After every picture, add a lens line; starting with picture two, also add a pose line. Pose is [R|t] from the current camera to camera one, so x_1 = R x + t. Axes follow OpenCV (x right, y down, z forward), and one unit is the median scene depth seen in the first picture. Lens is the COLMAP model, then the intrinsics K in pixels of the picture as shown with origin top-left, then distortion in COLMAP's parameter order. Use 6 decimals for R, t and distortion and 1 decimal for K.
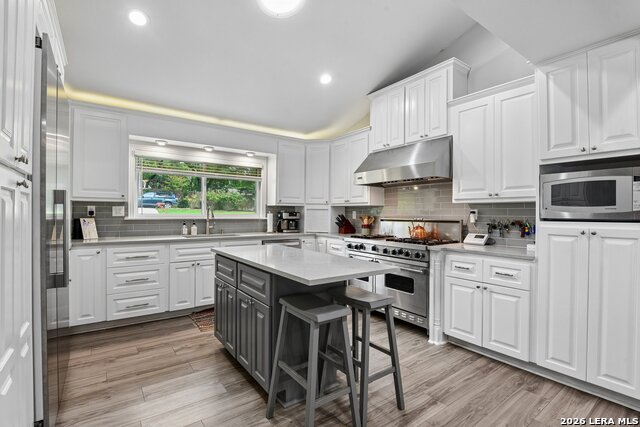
lens RADIAL K [[305.3, 0, 319.0], [0, 305.3, 213.6], [0, 0, 1]] dist [-0.015745, -0.000458]
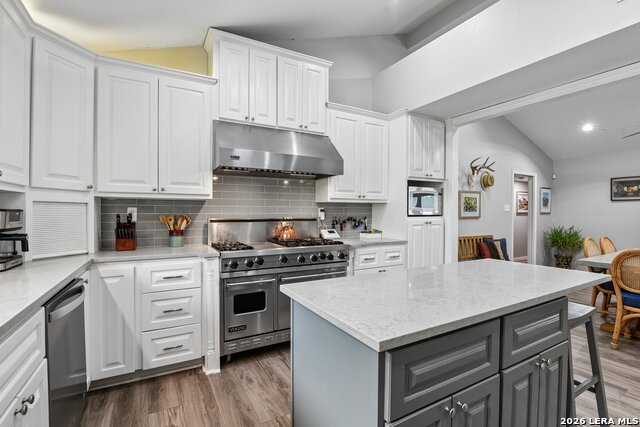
lens RADIAL K [[314.8, 0, 334.3], [0, 314.8, 210.3], [0, 0, 1]] dist [-0.002619, 0.000045]
pose [[0.071100, -0.000120, 0.997469, -0.579452], [-0.000215, 1.000000, 0.000136, -0.004492], [-0.997469, -0.000224, 0.071100, 0.830775]]
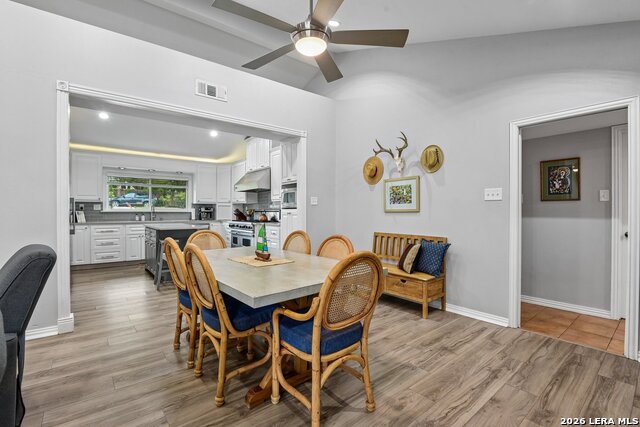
lens RADIAL K [[294.7, 0, 320.5], [0, 294.7, 214.0], [0, 0, 1]] dist [-0.014787, -0.000299]
pose [[0.998788, -0.009255, 0.048341, 0.606454], [0.008857, 0.999925, 0.008442, 0.030265], [-0.048416, -0.008004, 0.998795, -0.837000]]
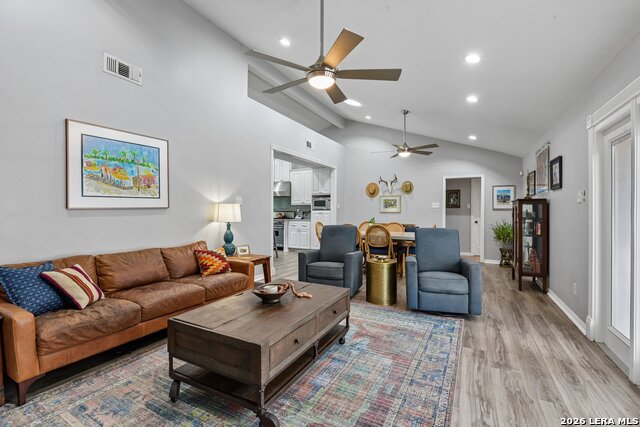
lens RADIAL K [[294.7, 0, 317.4], [0, 294.7, 213.8], [0, 0, 1]] dist [-0.014787, -0.000299]
pose [[0.897489, -0.006788, 0.440984, -0.532172], [0.002540, 0.999945, 0.010221, 0.020333], [-0.441029, -0.008053, 0.897457, -1.506711]]
